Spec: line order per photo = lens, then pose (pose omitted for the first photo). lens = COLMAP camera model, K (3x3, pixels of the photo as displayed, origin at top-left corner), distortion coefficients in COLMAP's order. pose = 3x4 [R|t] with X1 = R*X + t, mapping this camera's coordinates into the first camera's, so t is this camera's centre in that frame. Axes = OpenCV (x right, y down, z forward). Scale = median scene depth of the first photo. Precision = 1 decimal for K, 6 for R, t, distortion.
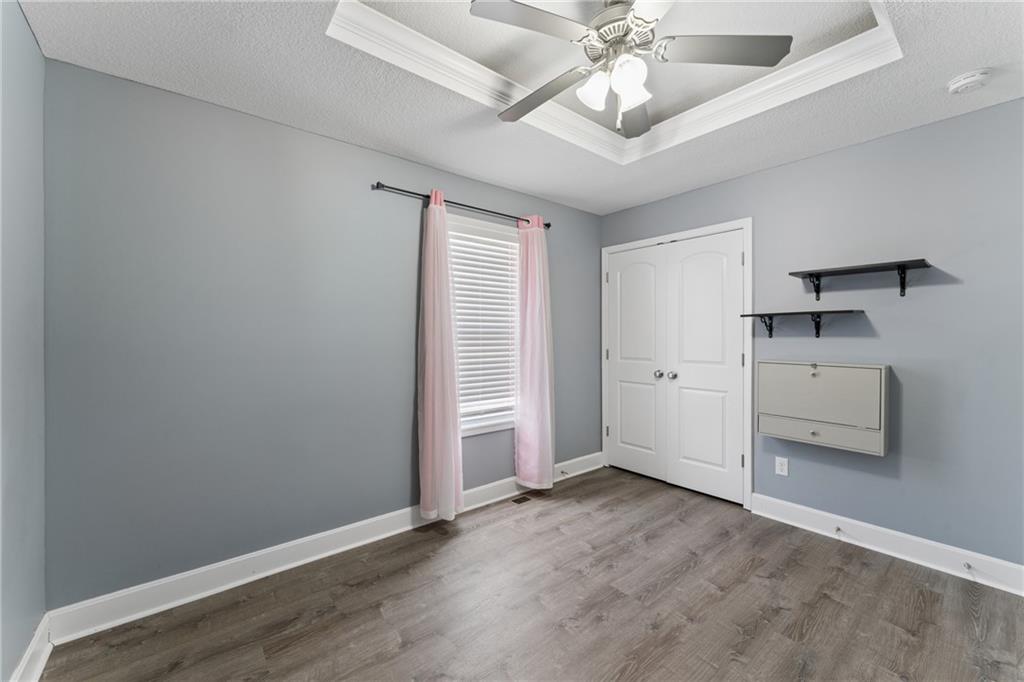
lens RADIAL K [[407.1, 0, 511.1], [0, 407.1, 340.6], [0, 0, 1]] dist [0.000179, 0.000095]
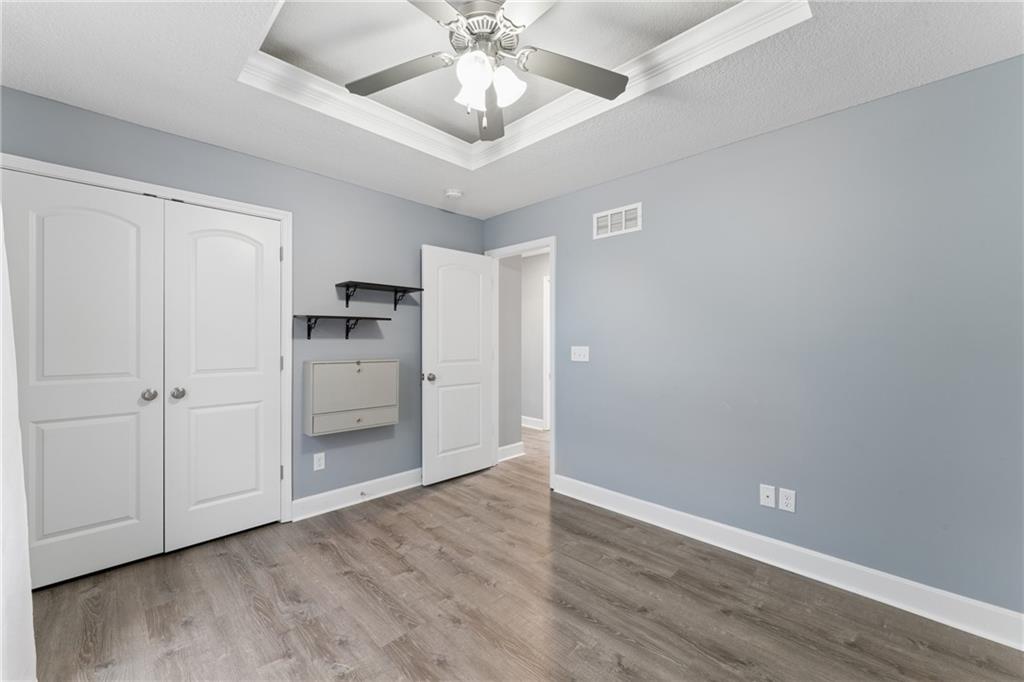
lens RADIAL K [[407.1, 0, 511.1], [0, 407.1, 340.6], [0, 0, 1]] dist [0.000179, 0.000095]
pose [[-0.101494, -0.002616, 0.994833, -0.458124], [0.008177, 0.999961, 0.003464, -0.003096], [-0.994803, 0.008486, -0.101469, 0.651857]]
